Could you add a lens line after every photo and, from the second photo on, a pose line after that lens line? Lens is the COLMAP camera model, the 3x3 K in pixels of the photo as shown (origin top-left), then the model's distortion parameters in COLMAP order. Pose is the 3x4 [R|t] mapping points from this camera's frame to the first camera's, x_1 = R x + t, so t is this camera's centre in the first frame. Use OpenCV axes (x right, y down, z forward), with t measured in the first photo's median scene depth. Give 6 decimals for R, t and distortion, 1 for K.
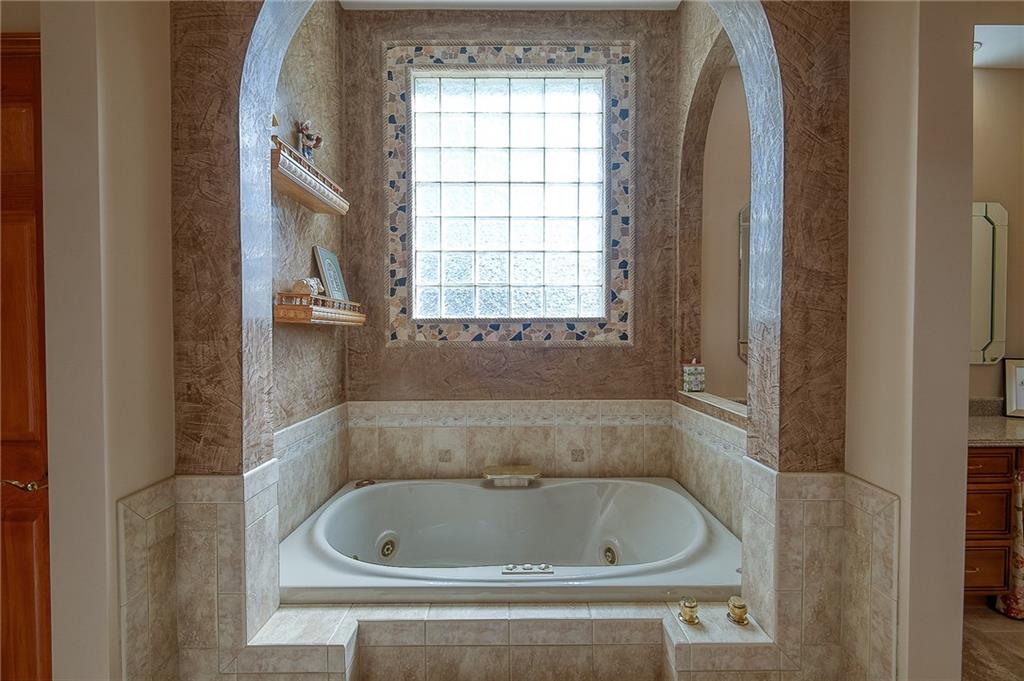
lens RADIAL K [[443.9, 0, 513.2], [0, 443.9, 346.8], [0, 0, 1]] dist [-0.009578, 0.000539]
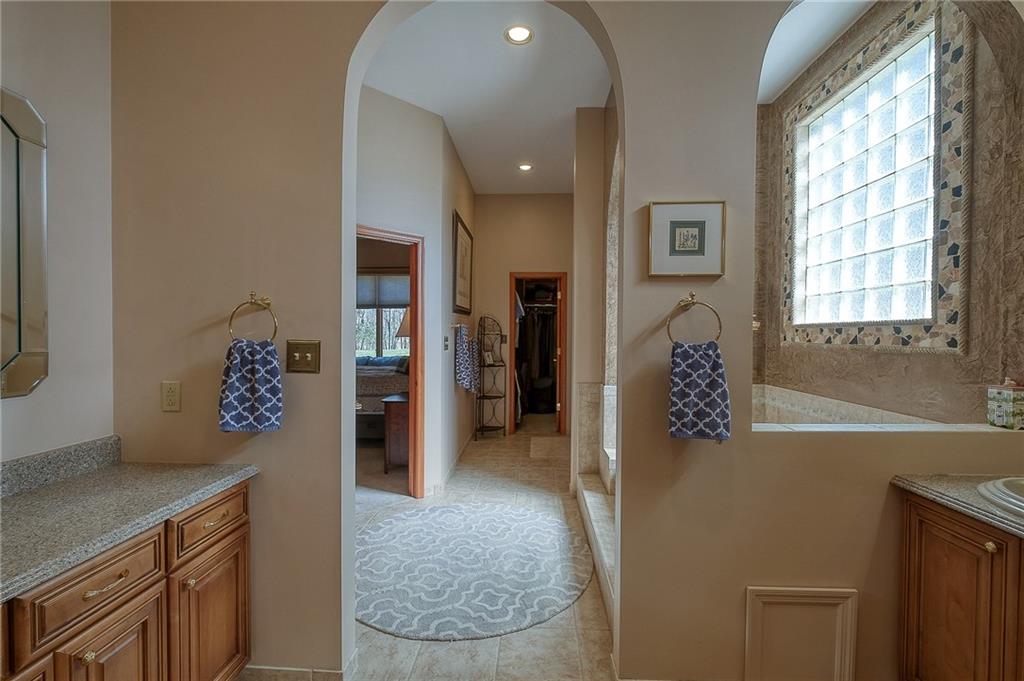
lens RADIAL K [[443.9, 0, 512.4], [0, 443.9, 338.8], [0, 0, 1]] dist [-0.009578, 0.000539]
pose [[-0.055566, 0.015502, -0.998335, 1.055616], [-0.033679, 0.999281, 0.017391, -0.017505], [0.997887, 0.034590, -0.055004, 0.282047]]
